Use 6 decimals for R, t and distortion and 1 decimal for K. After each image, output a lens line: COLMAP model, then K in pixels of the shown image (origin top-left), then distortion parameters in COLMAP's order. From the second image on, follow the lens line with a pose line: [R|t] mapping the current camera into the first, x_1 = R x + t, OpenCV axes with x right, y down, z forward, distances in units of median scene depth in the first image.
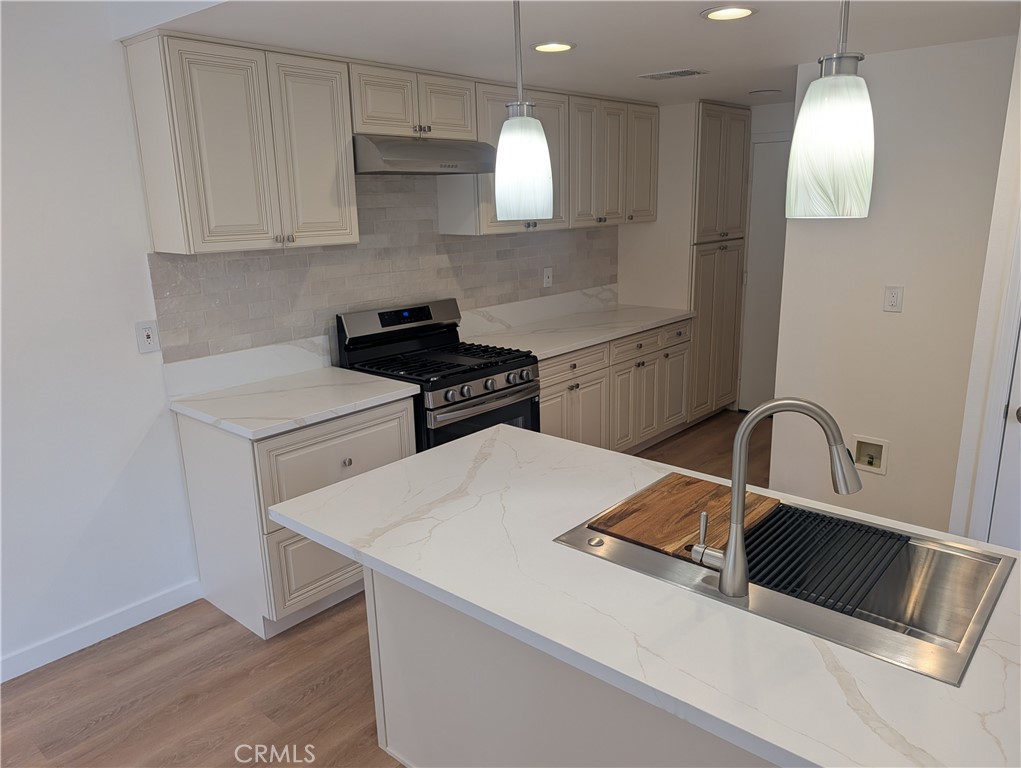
lens RADIAL K [[740.3, 0, 520.4], [0, 740.3, 379.5], [0, 0, 1]] dist [0.029593, -0.026543]
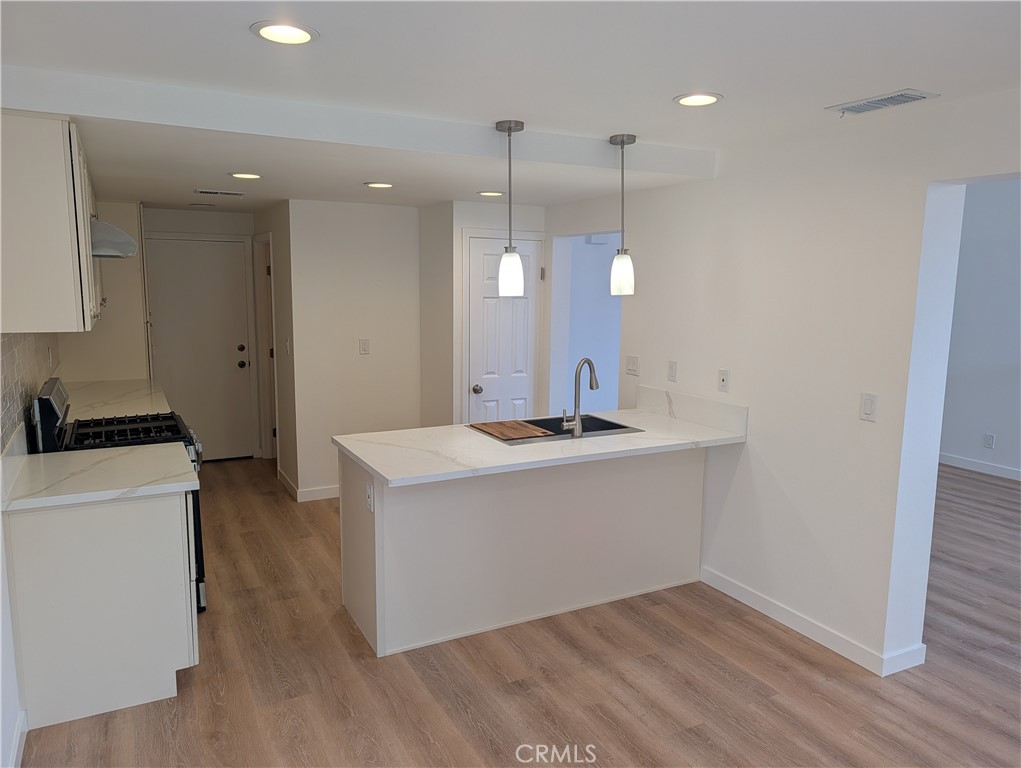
lens RADIAL K [[740.3, 0, 512.8], [0, 740.3, 387.6], [0, 0, 1]] dist [0.029593, -0.026543]
pose [[0.355014, -0.110071, 0.928358, -0.857761], [0.205450, 0.977953, 0.037385, -0.010358], [-0.912006, 0.177459, 0.369801, 0.085857]]
